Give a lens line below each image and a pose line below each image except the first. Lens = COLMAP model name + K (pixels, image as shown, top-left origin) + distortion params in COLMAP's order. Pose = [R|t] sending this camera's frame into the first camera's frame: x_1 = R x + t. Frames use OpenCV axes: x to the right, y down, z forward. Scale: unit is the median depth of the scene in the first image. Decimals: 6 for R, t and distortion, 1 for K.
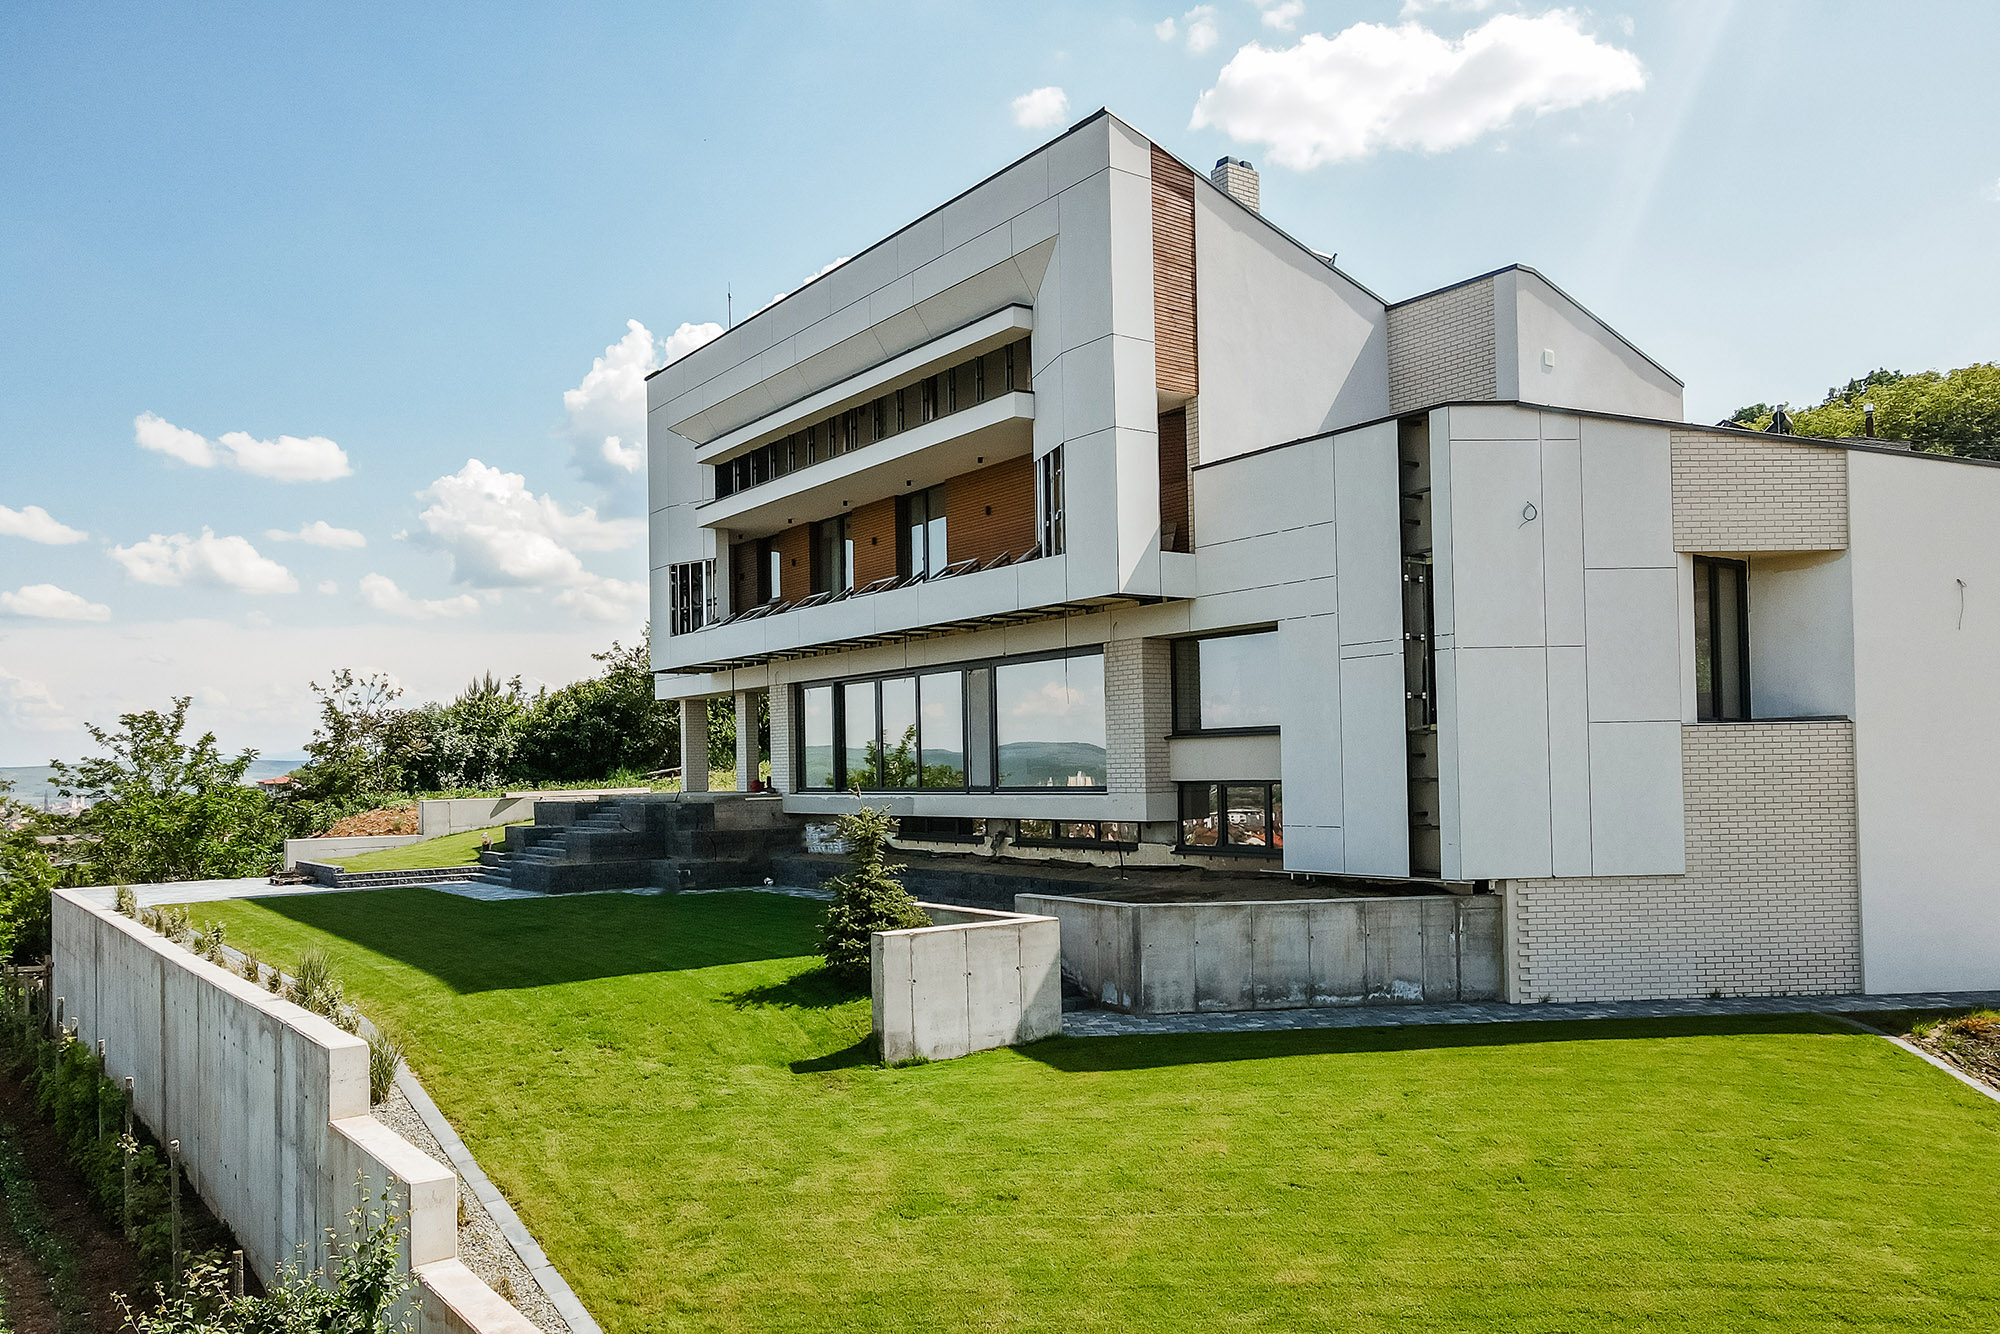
lens RADIAL K [[1459.6, 0, 997.0], [0, 1459.6, 748.3], [0, 0, 1]] dist [0.004443, 0.010232]
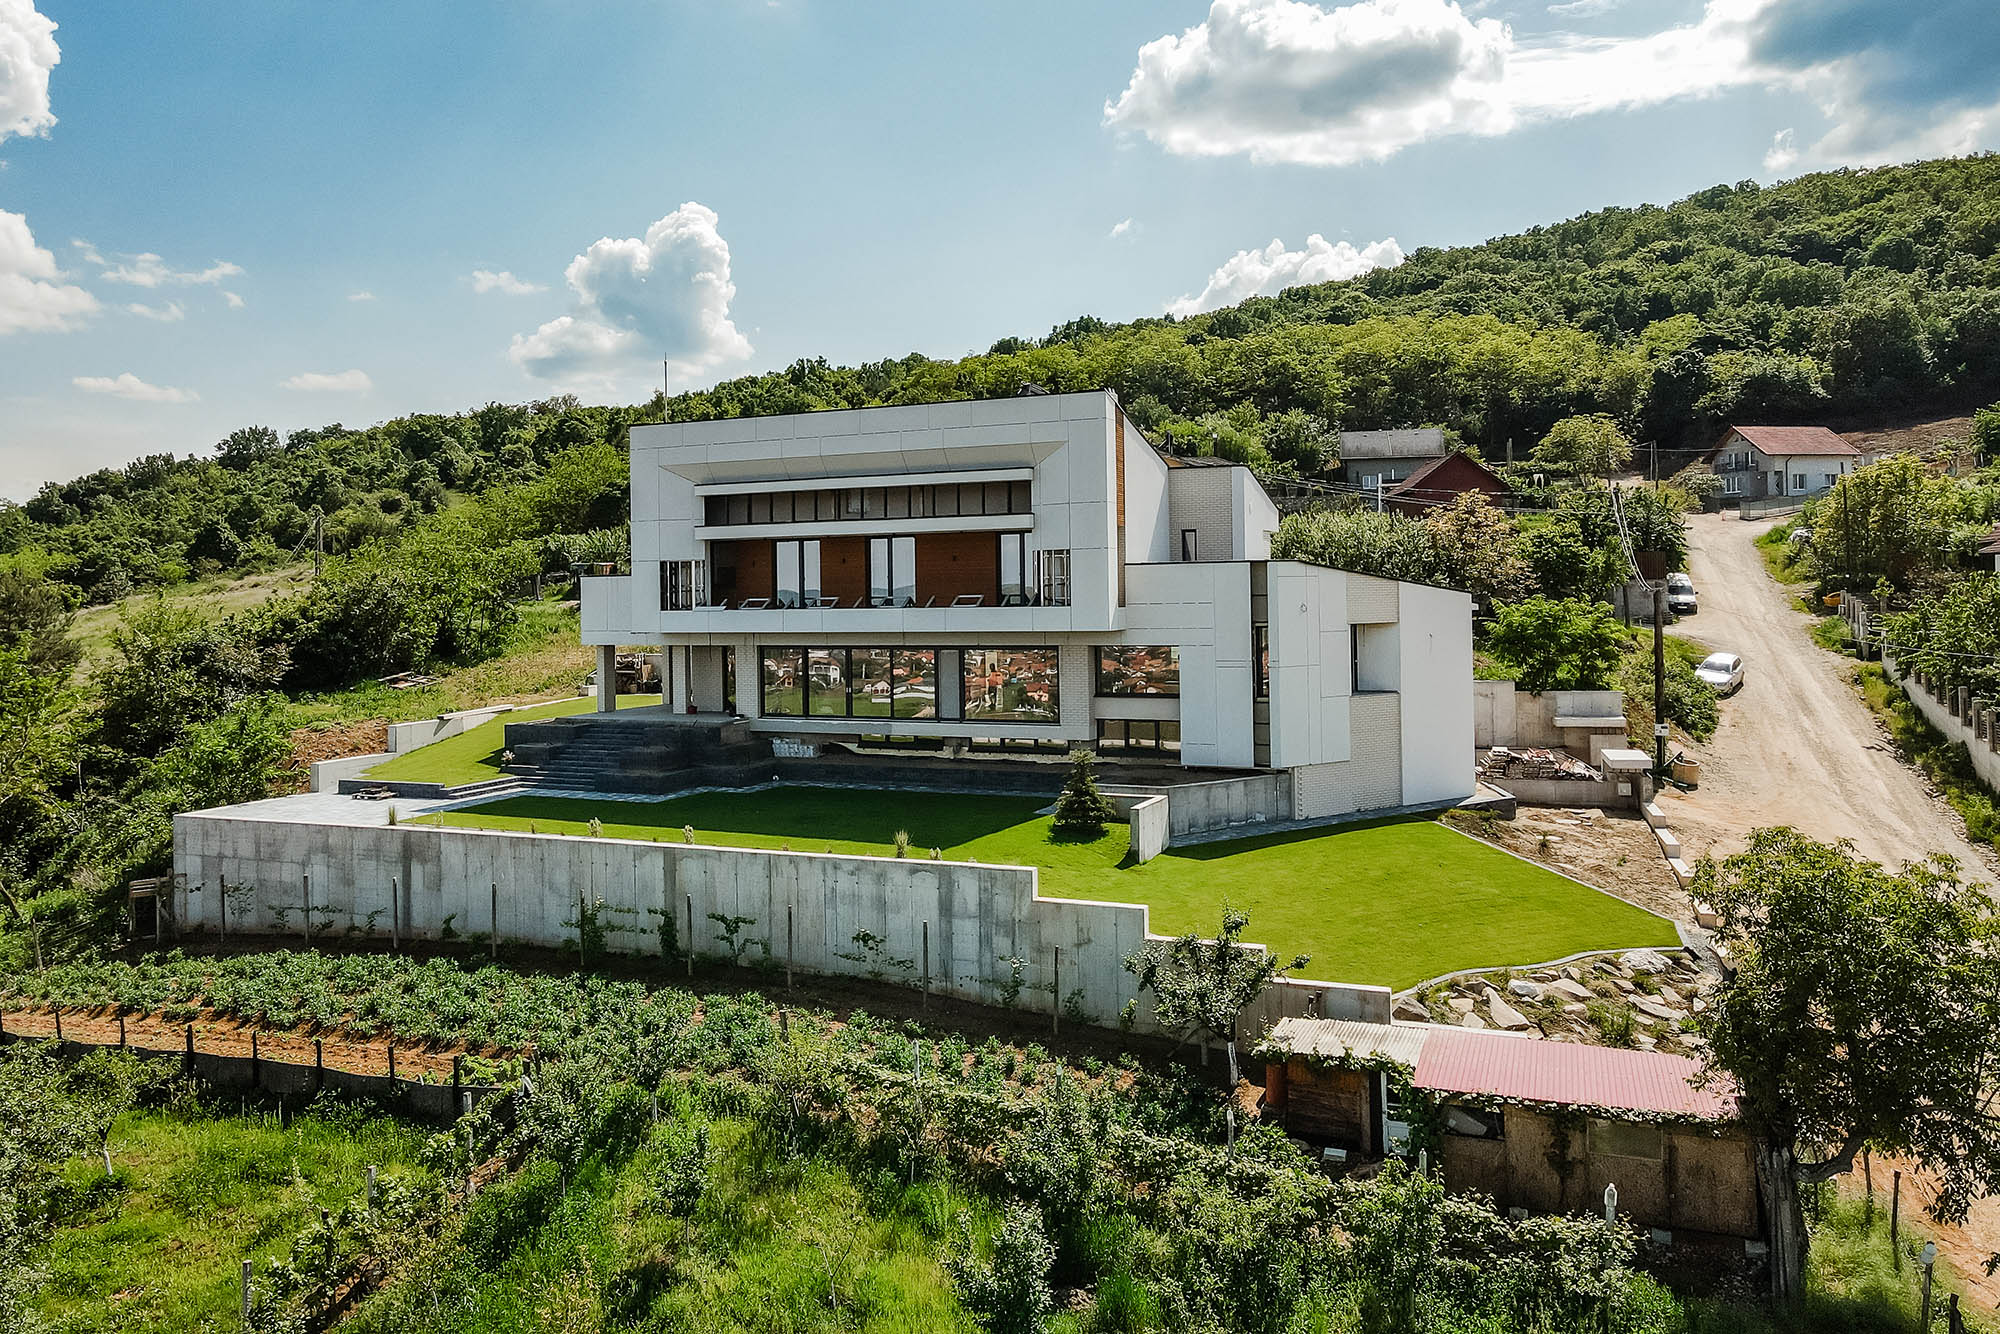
lens RADIAL K [[1463.9, 0, 998.9], [0, 1463.9, 620.0], [0, 0, 1]] dist [-0.005133, 0.034376]
pose [[0.864113, -0.000213, 0.503298, -1.023372], [-0.011098, 0.999749, 0.019477, -0.152760], [-0.503176, -0.022416, 0.863893, -0.639036]]
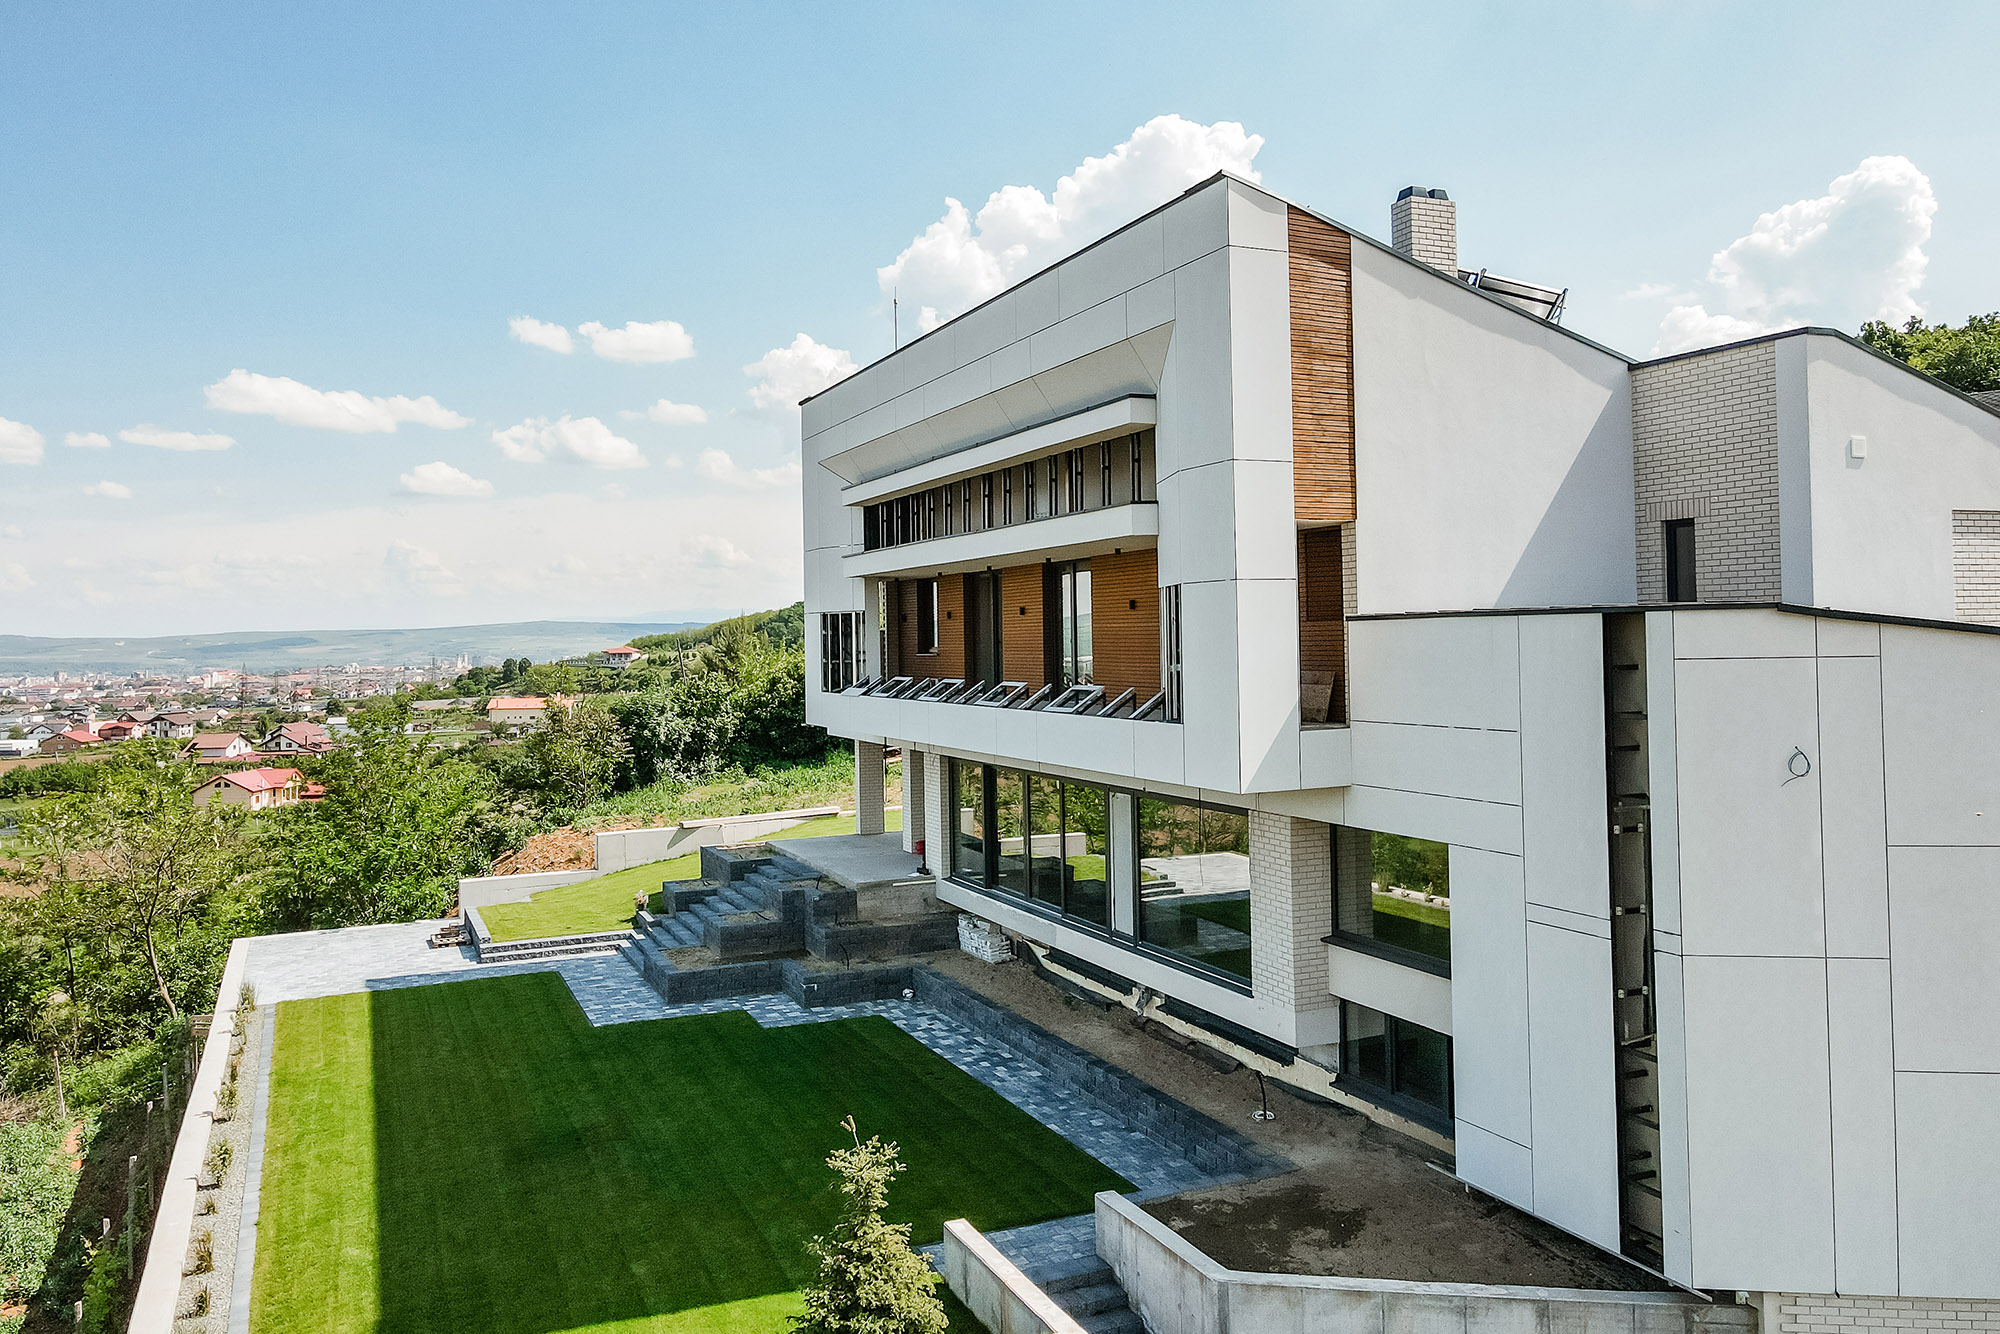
lens RADIAL K [[1463.9, 0, 998.9], [0, 1463.9, 620.0], [0, 0, 1]] dist [-0.005133, 0.034376]
pose [[0.978136, -0.000280, -0.207965, 0.115205], [0.001695, 0.999977, 0.006623, -0.196028], [0.207958, -0.006831, 0.978114, 0.201174]]
